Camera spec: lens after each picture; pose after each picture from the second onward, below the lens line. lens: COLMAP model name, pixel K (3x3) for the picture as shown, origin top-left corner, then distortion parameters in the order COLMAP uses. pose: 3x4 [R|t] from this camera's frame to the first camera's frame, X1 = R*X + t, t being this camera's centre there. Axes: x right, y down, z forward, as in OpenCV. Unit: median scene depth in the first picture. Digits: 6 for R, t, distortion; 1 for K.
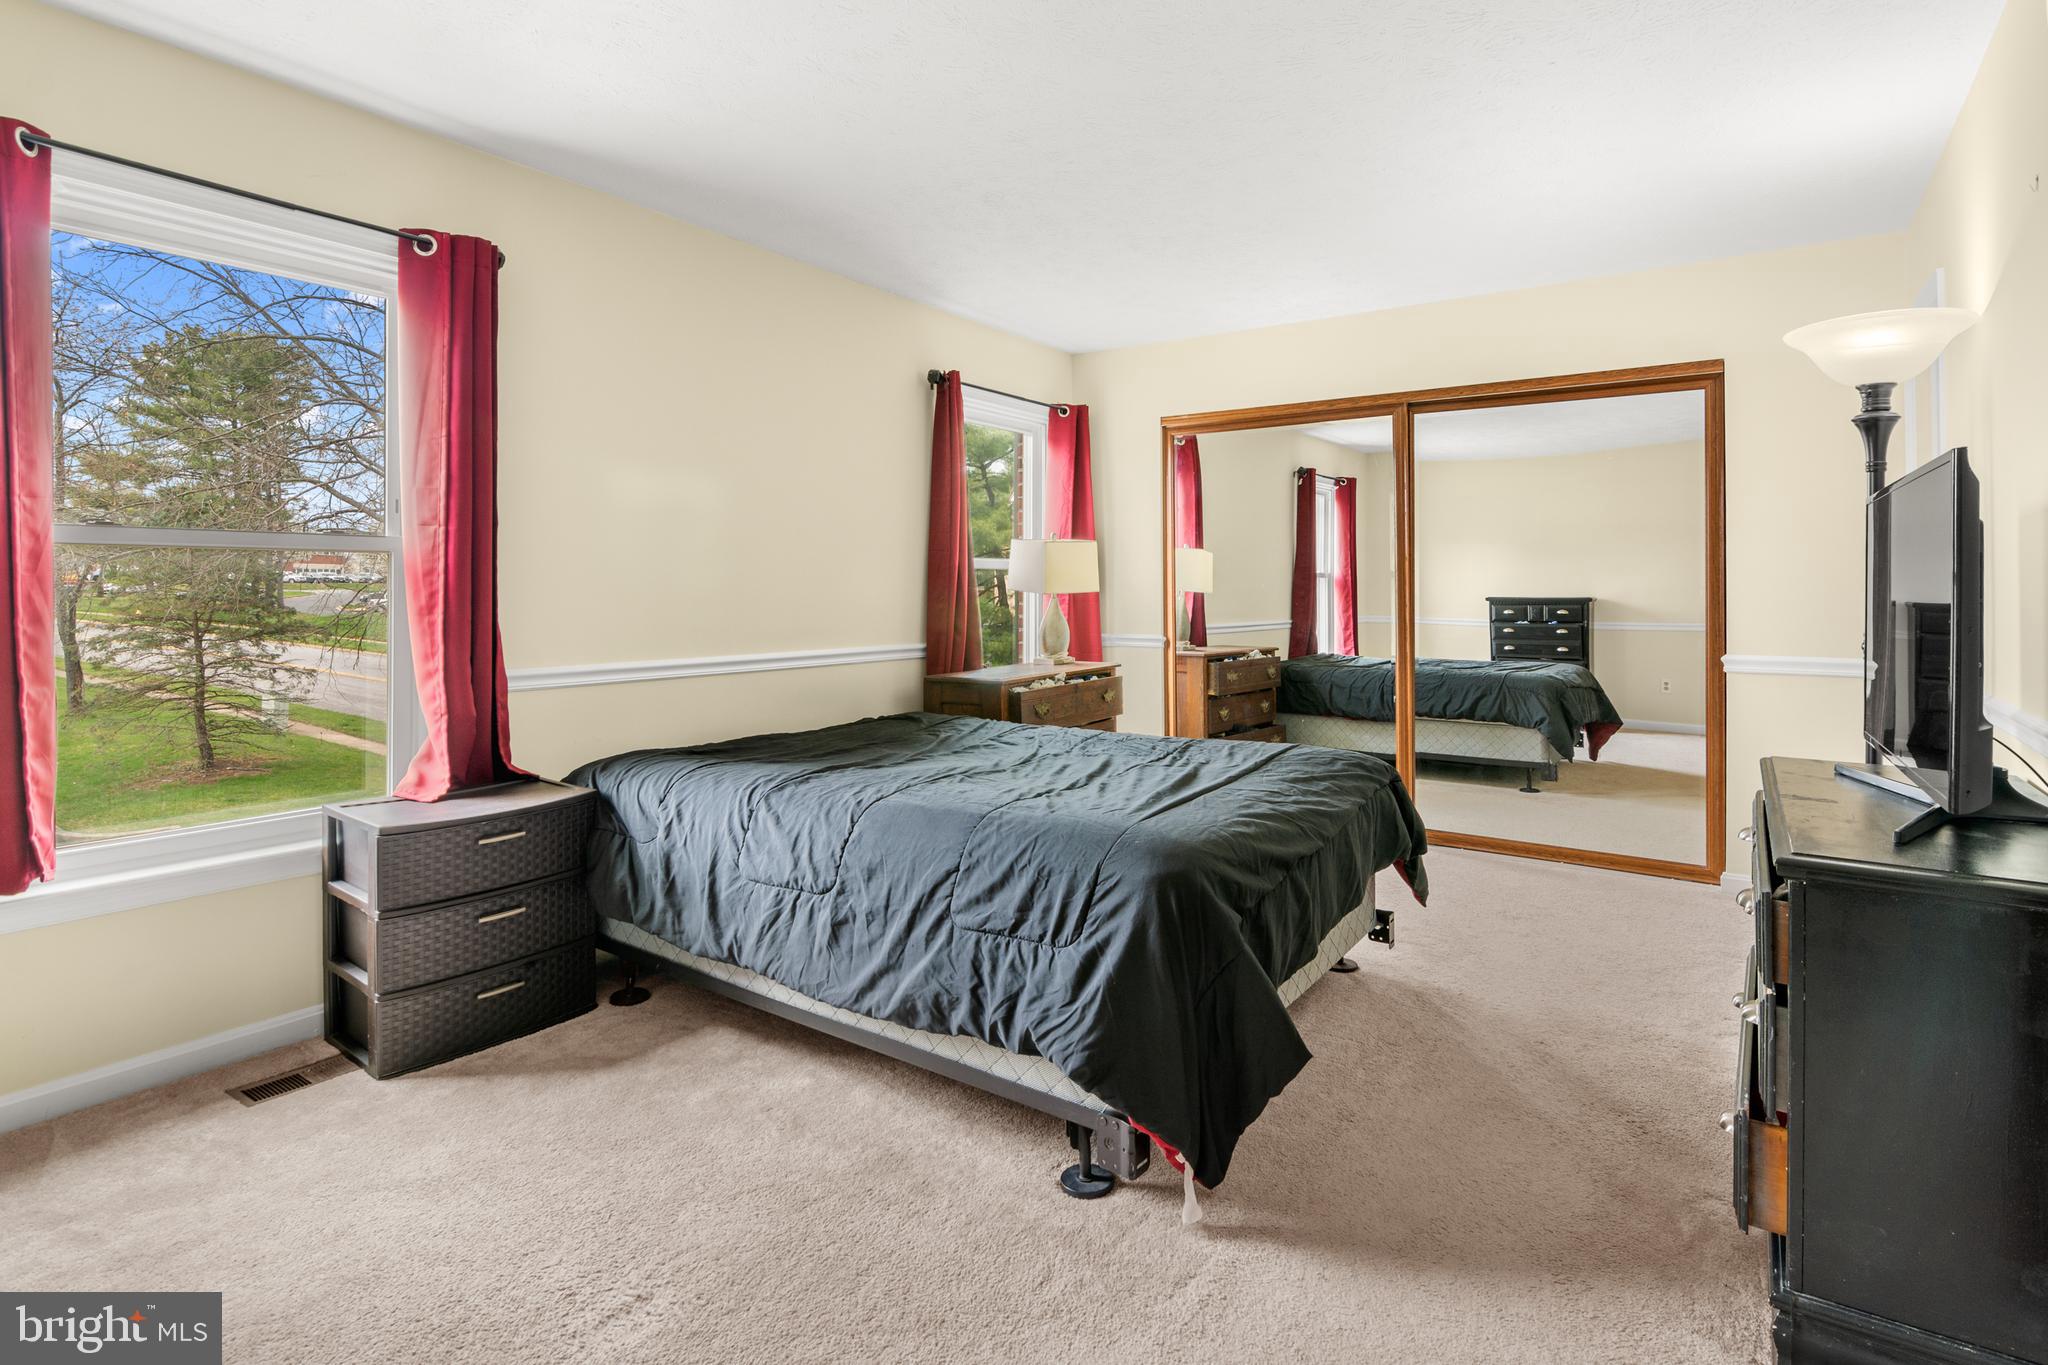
lens RADIAL K [[1021.8, 0, 1063.3], [0, 1021.8, 597.1], [0, 0, 1]] dist [-0.002916, -0.004852]
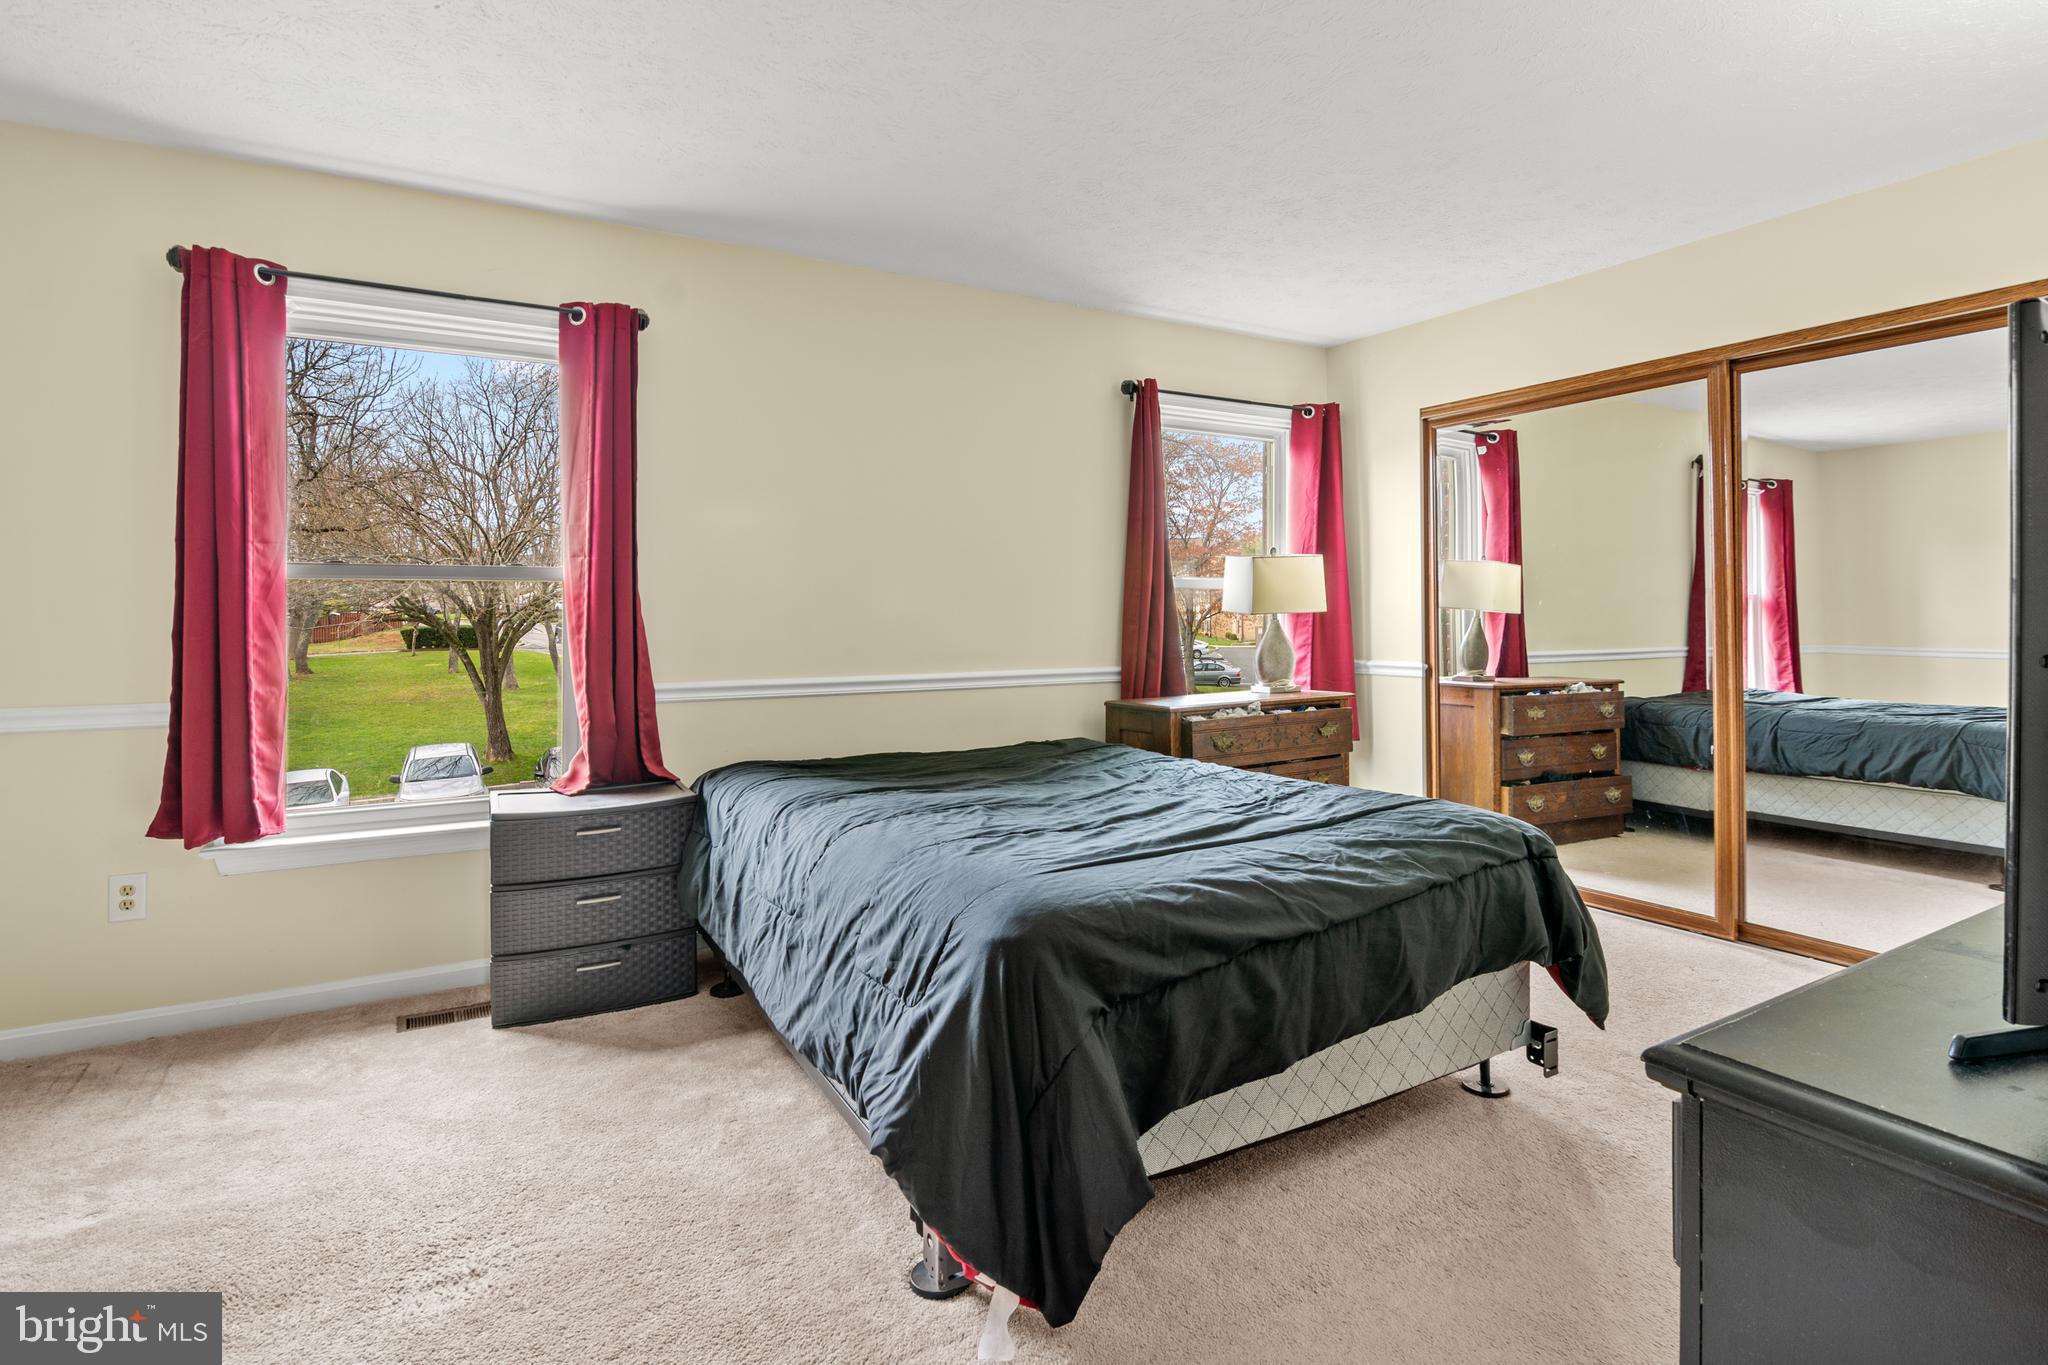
lens RADIAL K [[1021.8, 0, 1044.4], [0, 1021.8, 619.7], [0, 0, 1]] dist [-0.002916, -0.004852]
pose [[0.904431, -0.003159, -0.426609, 0.351634], [0.002398, 0.999994, -0.002321, 0.005177], [0.426614, 0.001076, 0.904433, 0.175373]]
